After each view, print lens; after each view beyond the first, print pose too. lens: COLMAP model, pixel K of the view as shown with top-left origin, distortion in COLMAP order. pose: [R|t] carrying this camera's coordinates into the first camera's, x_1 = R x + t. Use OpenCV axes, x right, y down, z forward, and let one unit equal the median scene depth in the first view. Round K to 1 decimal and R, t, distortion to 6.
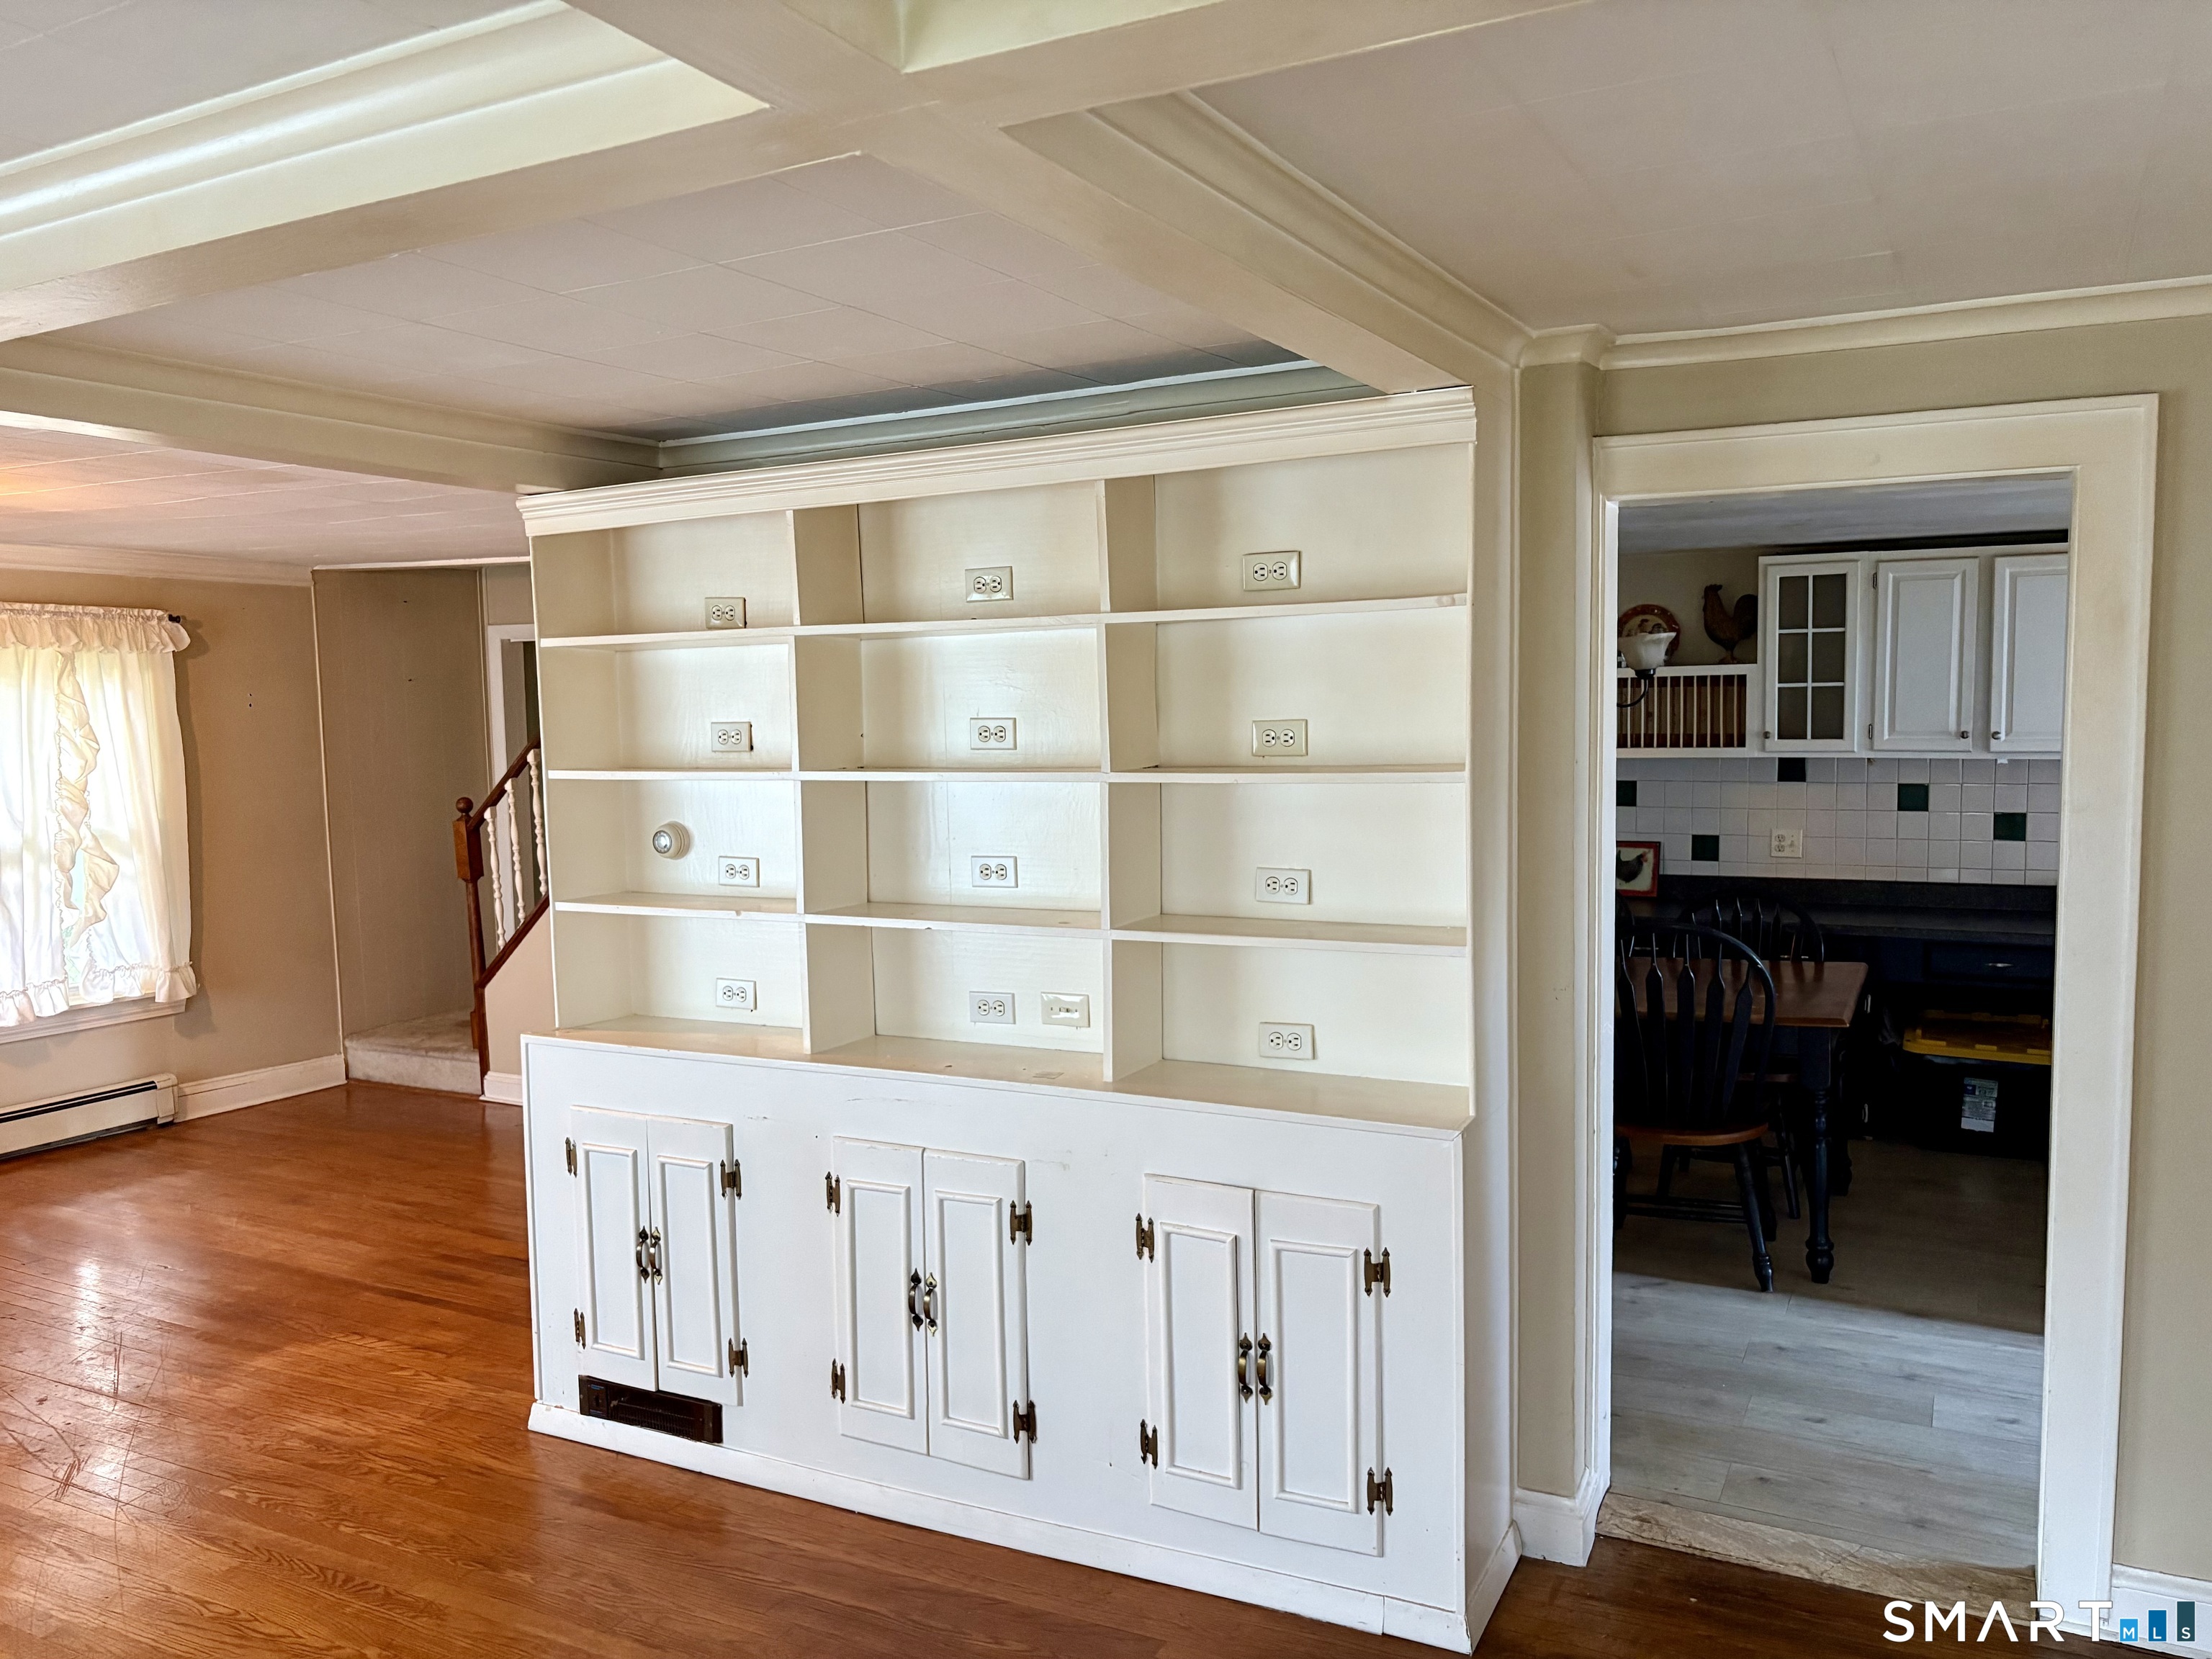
lens RADIAL K [[1685.4, 0, 1108.8], [0, 1685.4, 843.7], [0, 0, 1]] dist [0.057390, -0.060987]
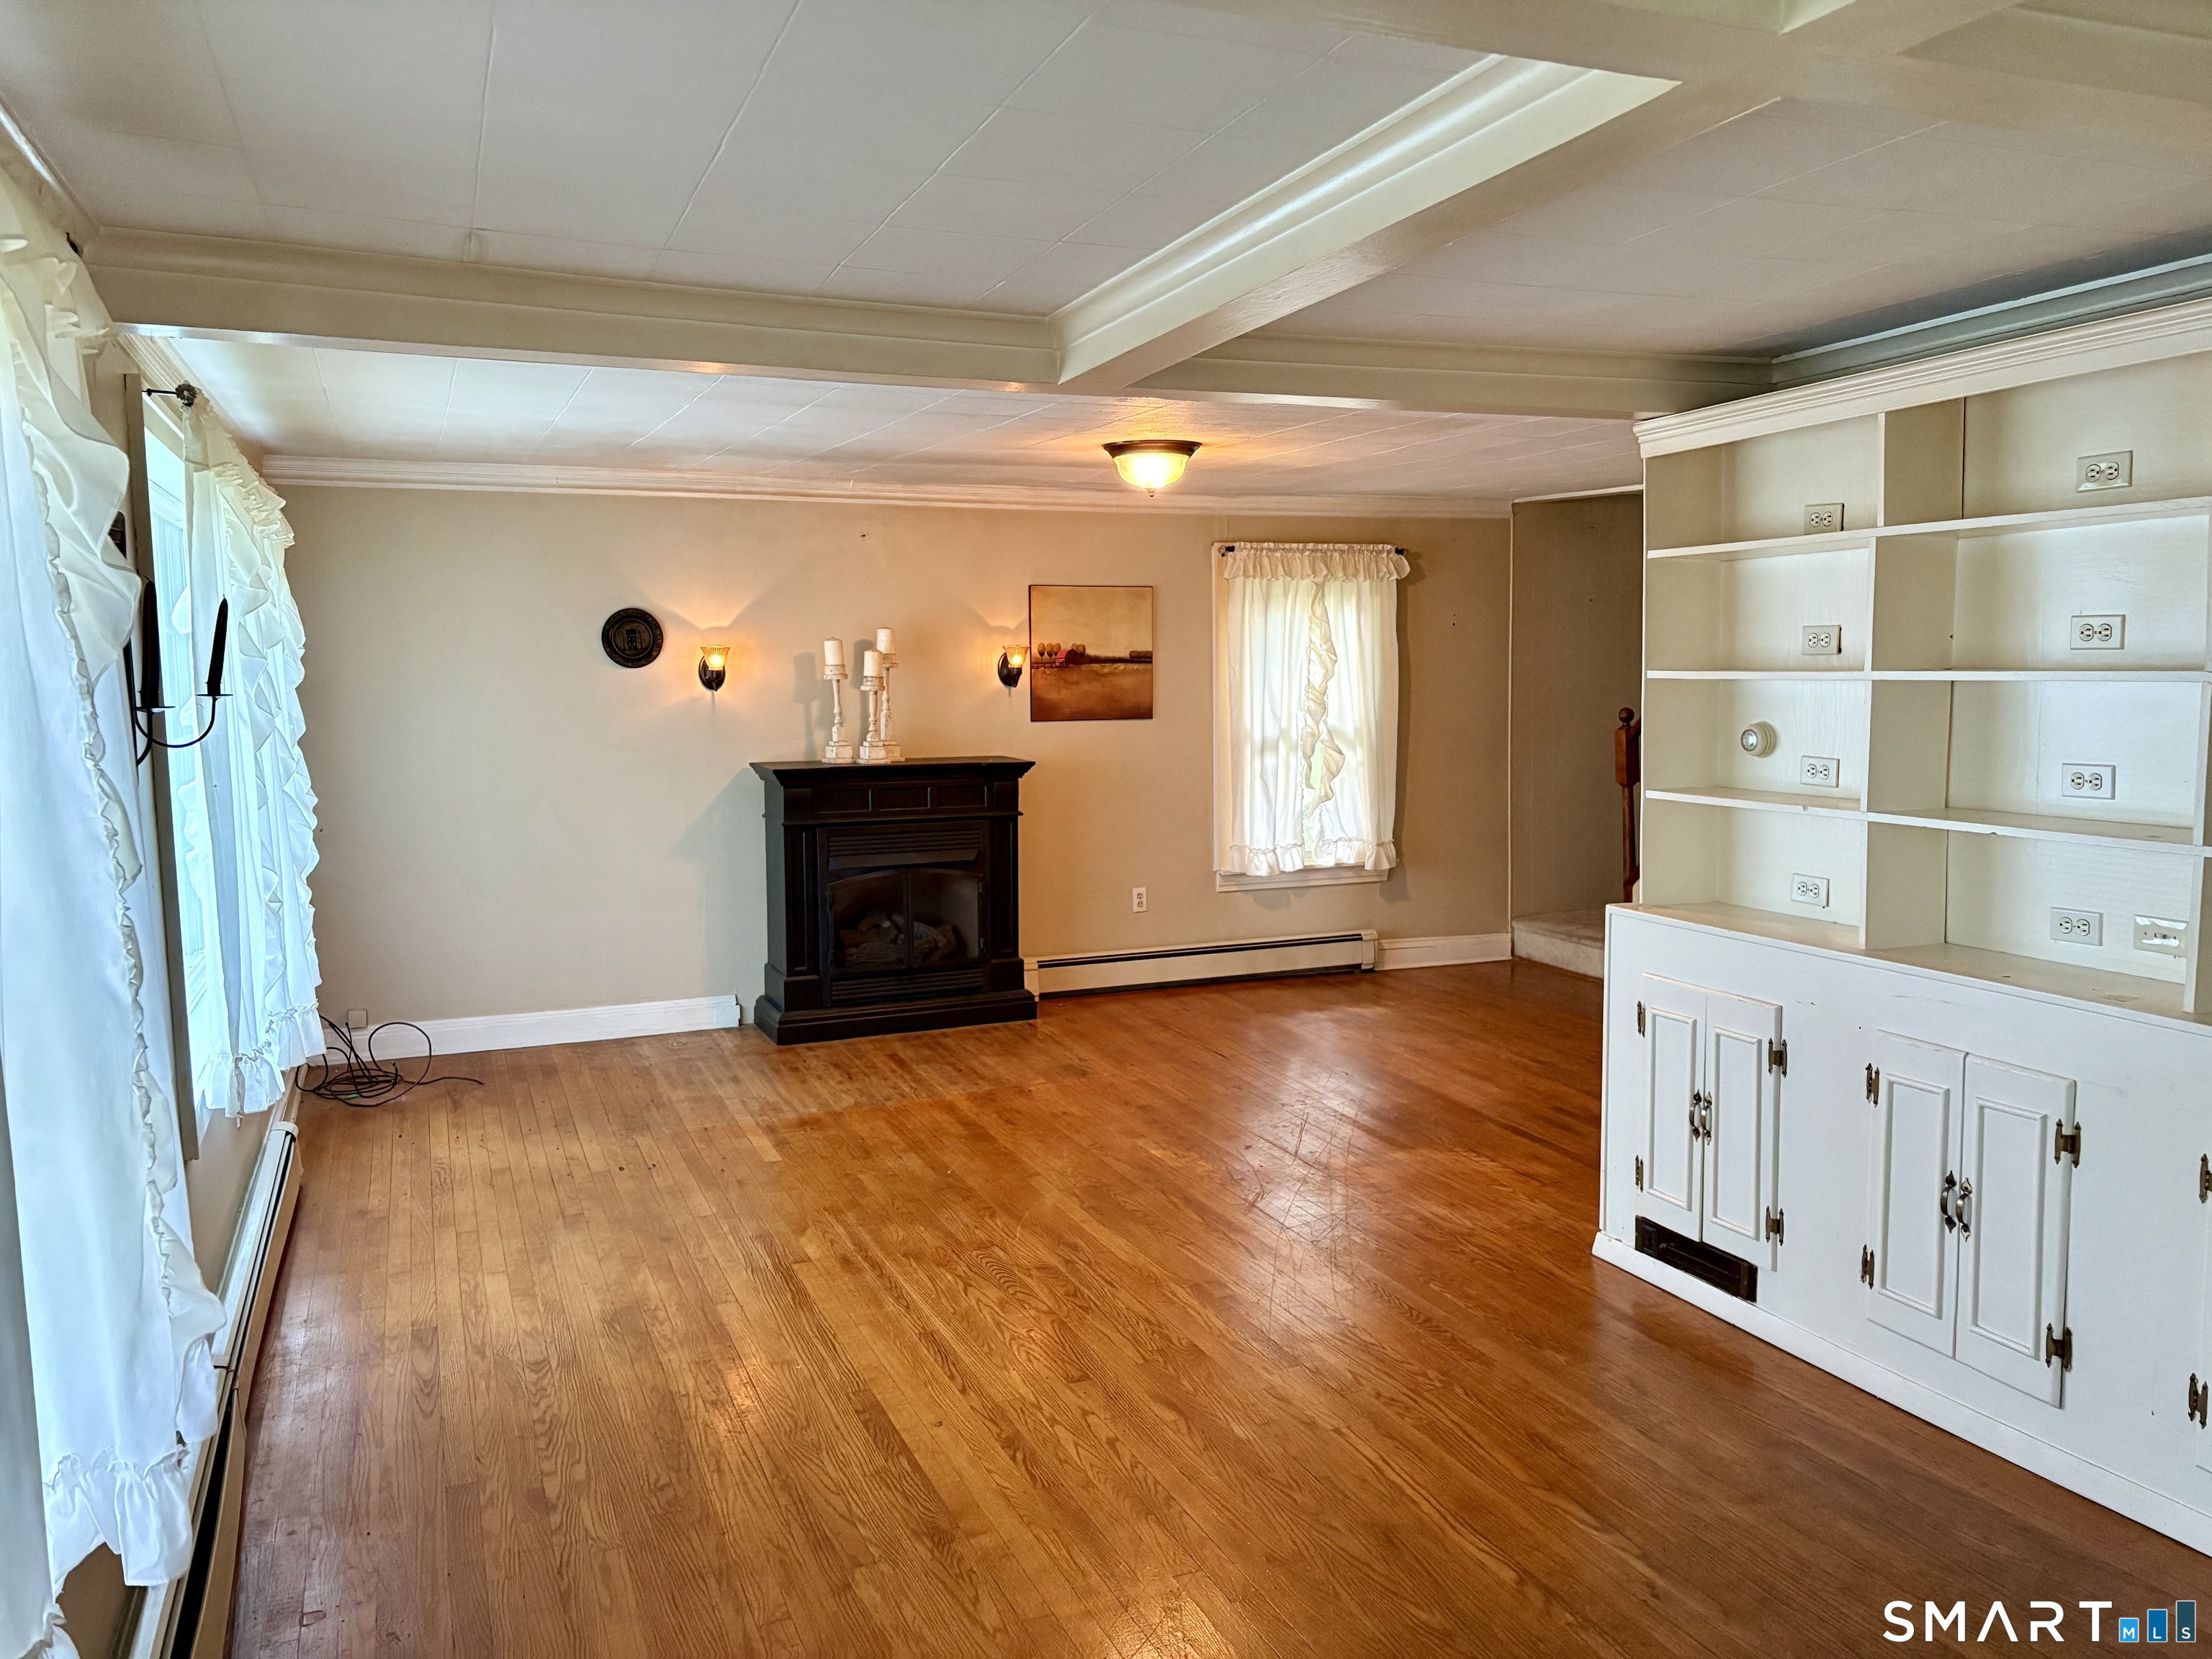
lens RADIAL K [[1685.4, 0, 1094.6], [0, 1685.4, 832.0], [0, 0, 1]] dist [0.057390, -0.060987]
pose [[0.762726, 0.073274, -0.642557, 0.118433], [-0.051381, 0.997286, 0.052735, 0.022830], [0.644677, -0.007207, 0.764421, -0.080835]]
